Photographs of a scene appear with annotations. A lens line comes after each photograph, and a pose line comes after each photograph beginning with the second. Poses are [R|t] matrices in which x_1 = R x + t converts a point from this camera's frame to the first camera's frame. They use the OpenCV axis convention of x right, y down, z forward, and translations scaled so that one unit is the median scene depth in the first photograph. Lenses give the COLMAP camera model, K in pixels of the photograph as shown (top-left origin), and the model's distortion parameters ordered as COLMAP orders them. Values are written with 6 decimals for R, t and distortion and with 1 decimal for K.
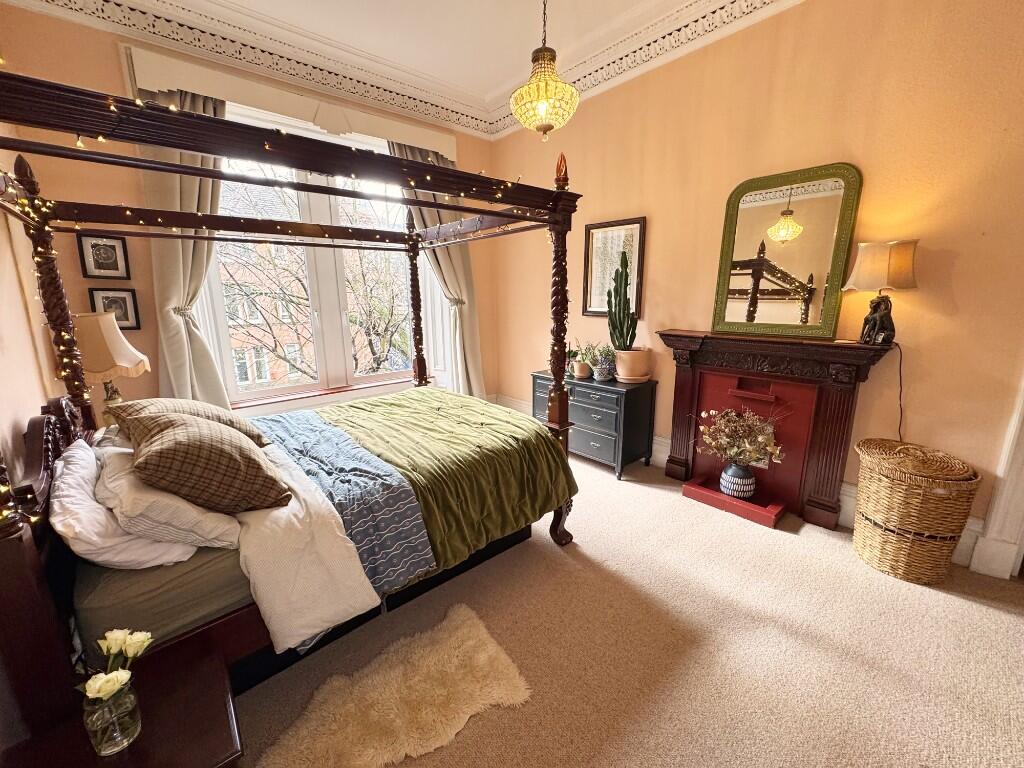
lens RADIAL K [[410.2, 0, 507.6], [0, 410.2, 384.8], [0, 0, 1]] dist [-0.001616, -0.000204]
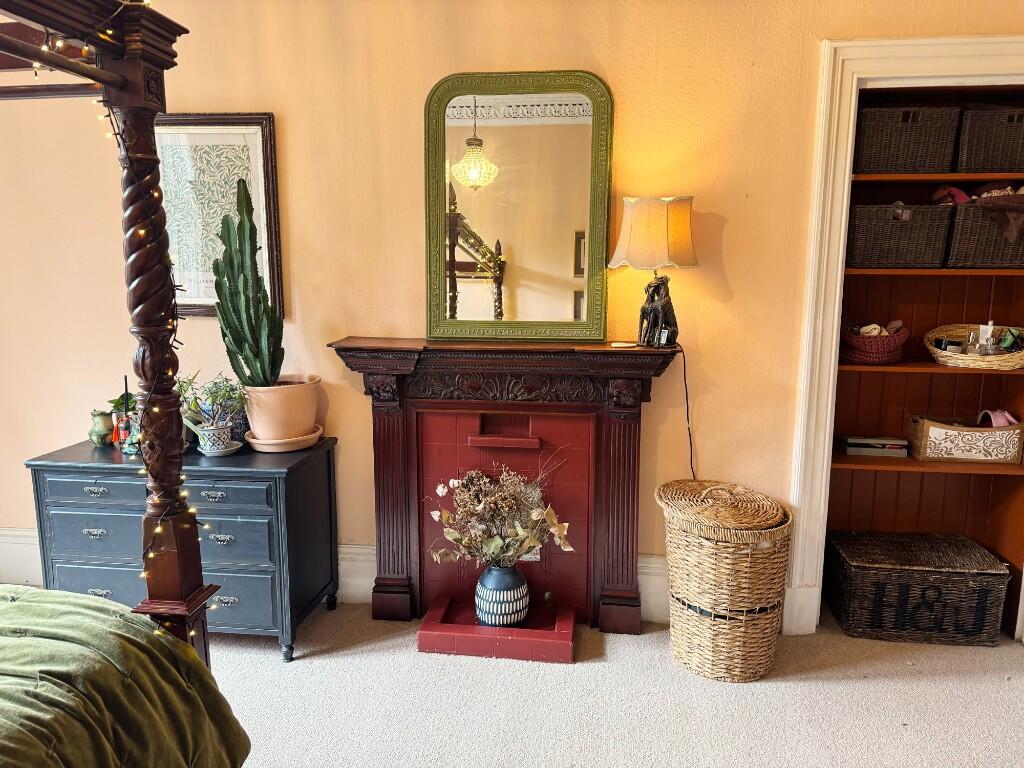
lens RADIAL K [[721.2, 0, 512.0], [0, 721.2, 384.0], [0, 0, 1]] dist [0.111617, -0.122934]
pose [[0.754161, -0.098102, 0.649321, -0.065186], [0.133463, 0.991040, -0.005282, -0.054502], [-0.642984, 0.090644, 0.760496, 0.211683]]
